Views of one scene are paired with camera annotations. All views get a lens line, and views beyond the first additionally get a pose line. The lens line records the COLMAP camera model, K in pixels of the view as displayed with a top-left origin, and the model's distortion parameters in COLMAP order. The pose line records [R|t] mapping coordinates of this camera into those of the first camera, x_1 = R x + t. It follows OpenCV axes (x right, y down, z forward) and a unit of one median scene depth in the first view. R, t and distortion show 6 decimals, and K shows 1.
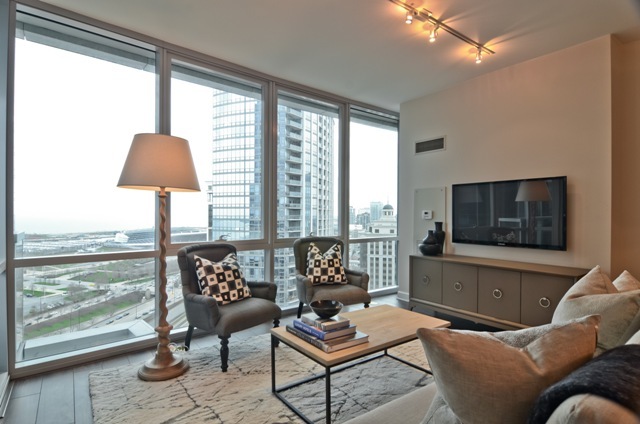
lens RADIAL K [[341.0, 0, 318.3], [0, 341.0, 215.9], [0, 0, 1]] dist [-0.003756, -0.002513]
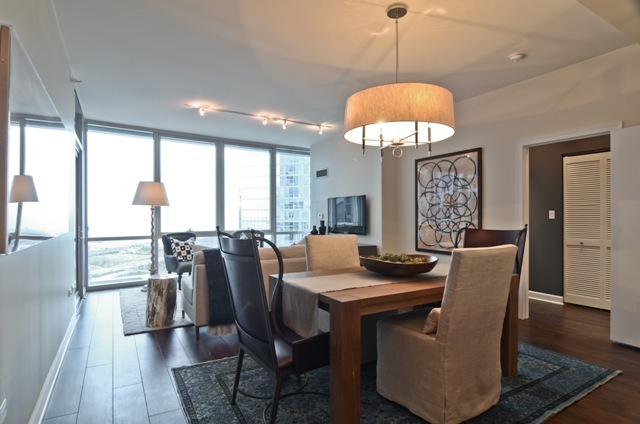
lens RADIAL K [[341.0, 0, 317.6], [0, 341.0, 216.0], [0, 0, 1]] dist [-0.003756, -0.002513]
pose [[0.995971, -0.007291, -0.089378, 0.618515], [0.006938, 0.999967, -0.004253, 0.003090], [0.089406, 0.003616, 0.995989, -0.840449]]
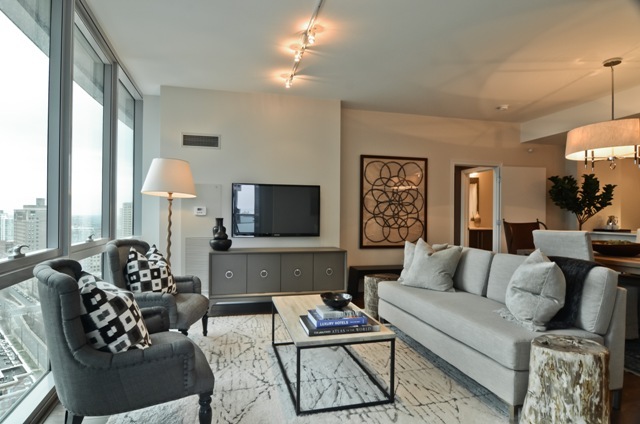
lens RADIAL K [[341.0, 0, 316.5], [0, 341.0, 215.4], [0, 0, 1]] dist [-0.003756, -0.002513]
pose [[0.380552, 0.000790, 0.924759, -0.627336], [-0.000468, 1.000000, -0.000662, 0.012840], [-0.924760, -0.000181, 0.380552, 0.436557]]
